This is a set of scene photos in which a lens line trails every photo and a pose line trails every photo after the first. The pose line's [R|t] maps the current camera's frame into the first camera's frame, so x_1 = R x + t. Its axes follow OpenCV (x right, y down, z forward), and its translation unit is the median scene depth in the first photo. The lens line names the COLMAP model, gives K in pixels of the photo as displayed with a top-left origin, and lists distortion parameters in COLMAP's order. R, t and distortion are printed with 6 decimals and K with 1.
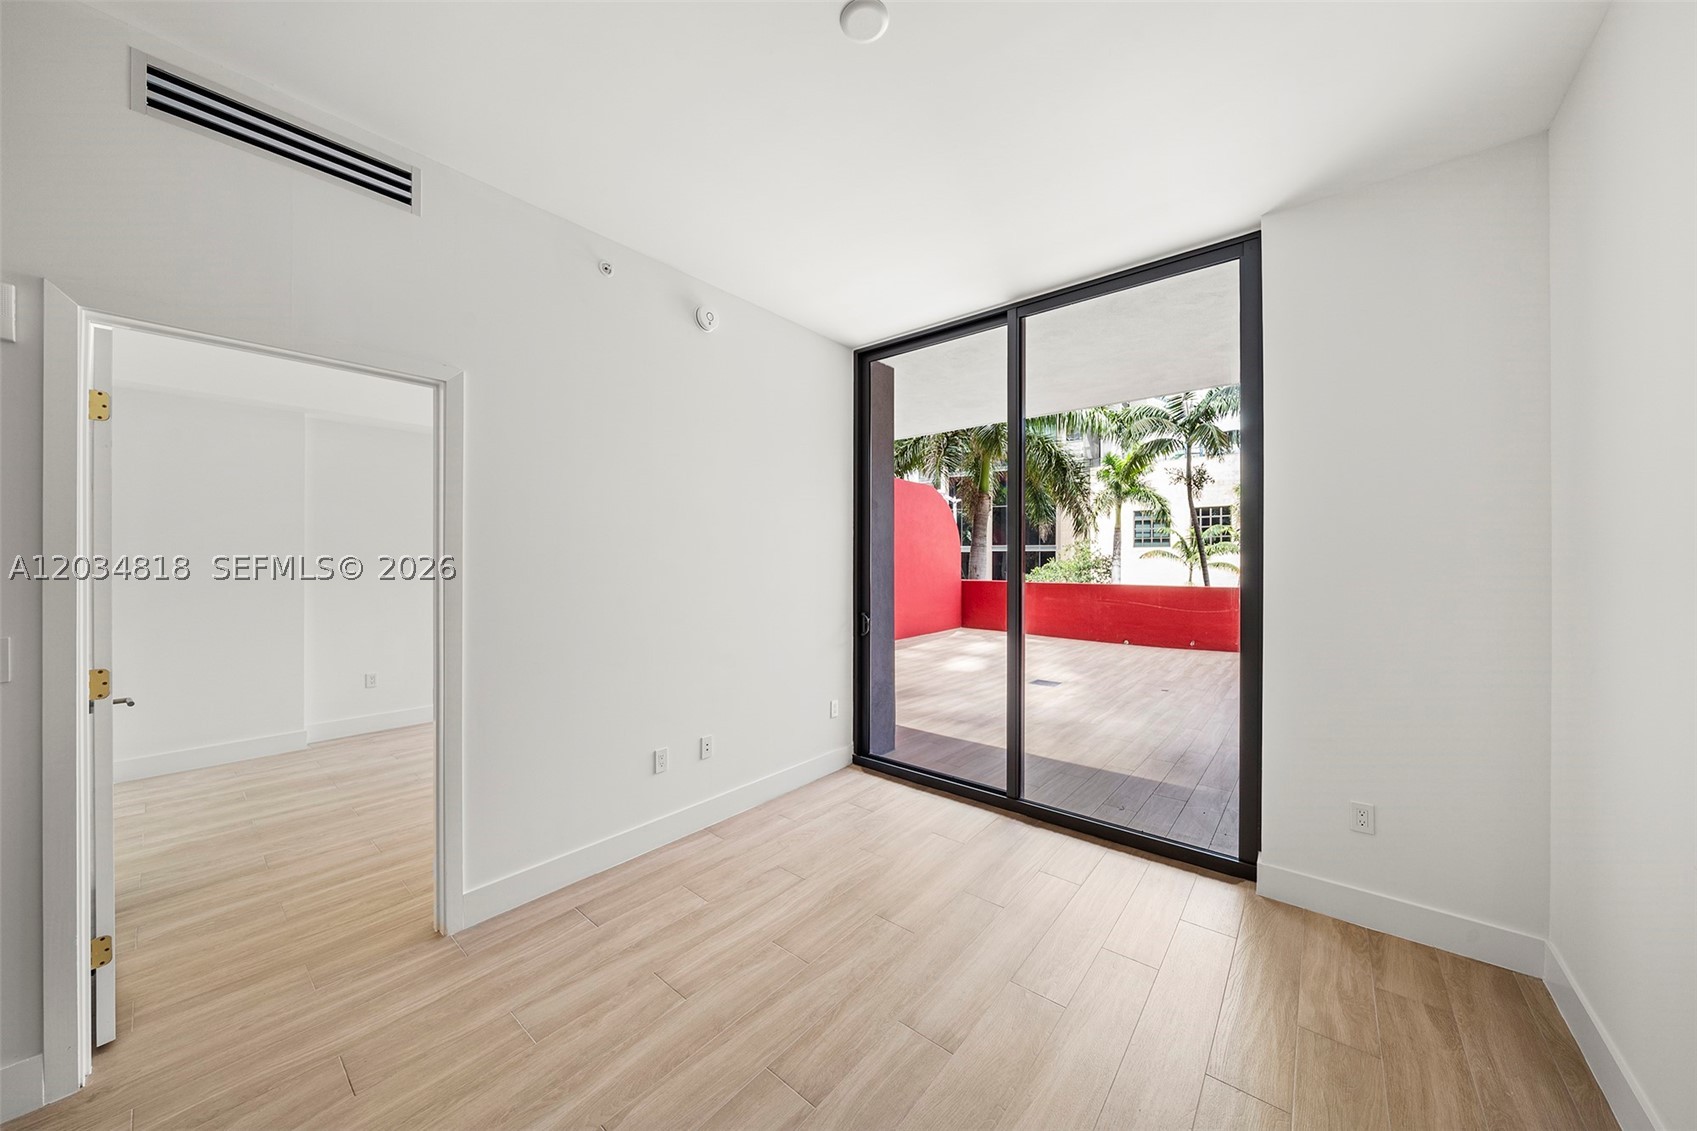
lens RADIAL K [[581.9, 0, 832.4], [0, 581.9, 564.0], [0, 0, 1]] dist [-0.002590, -0.000084]
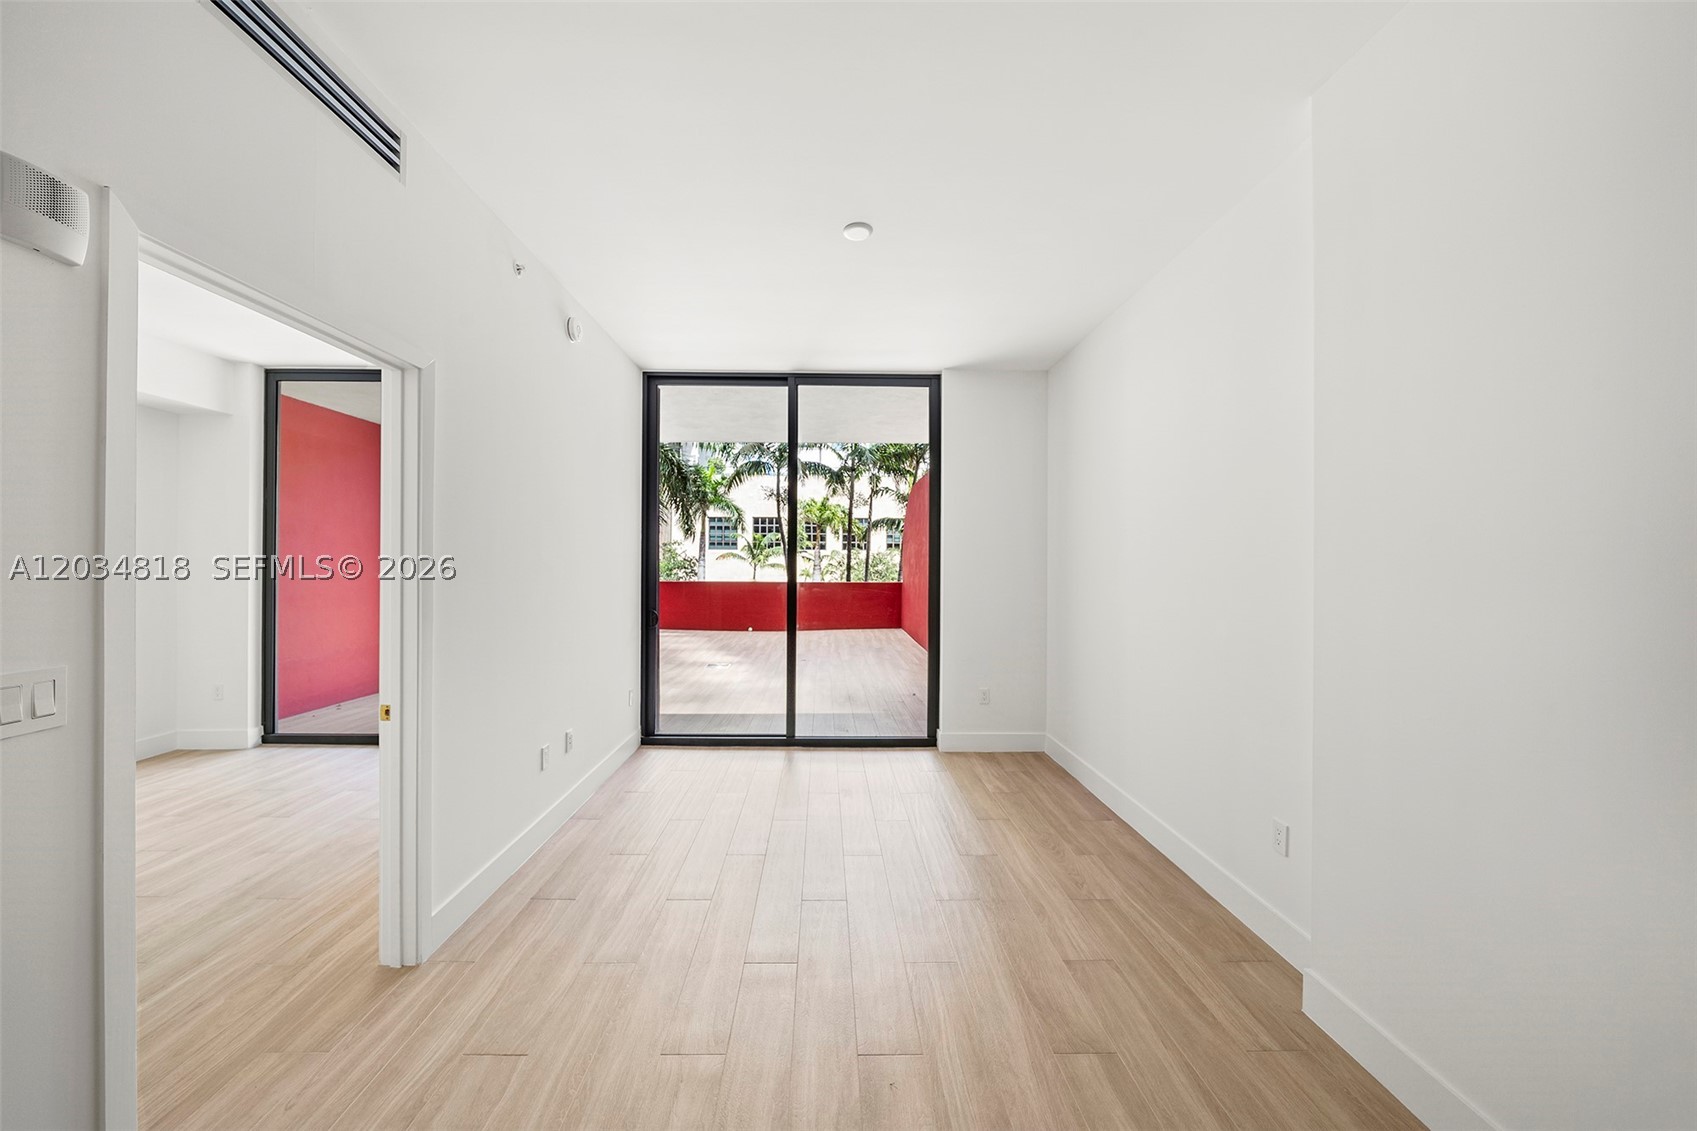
lens RADIAL K [[585.1, 0, 833.2], [0, 585.1, 564.2], [0, 0, 1]] dist [-0.000916, -0.000017]
pose [[0.751677, 0.001308, 0.659530, -0.561345], [-0.001189, 0.999999, -0.000629, 0.000455], [-0.659530, -0.000311, 0.751678, -0.099502]]
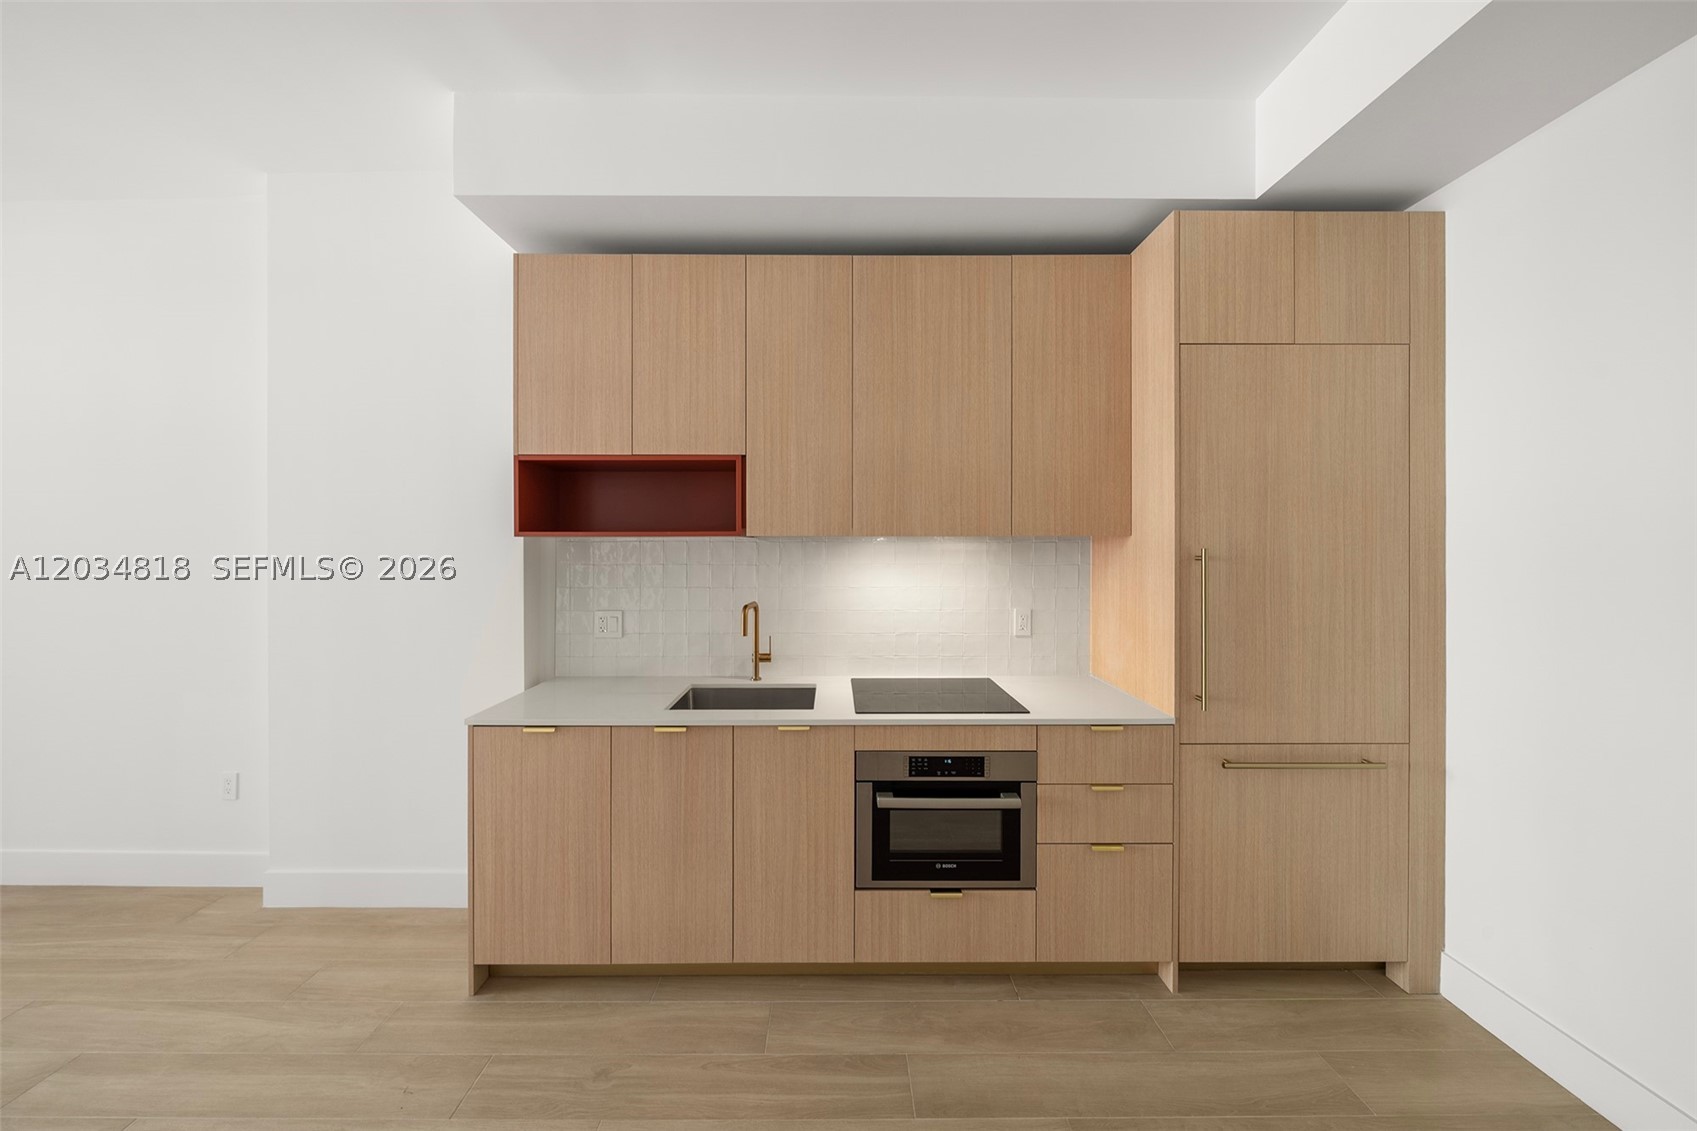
lens RADIAL K [[585.8, 0, 841.9], [0, 585.8, 546.2], [0, 0, 1]] dist [-0.004129, -0.000205]
pose [[-0.648468, -0.000311, 0.761242, -0.849421], [0.003732, 0.999987, 0.003588, -0.000825], [-0.761233, 0.005167, -0.648458, -0.047671]]
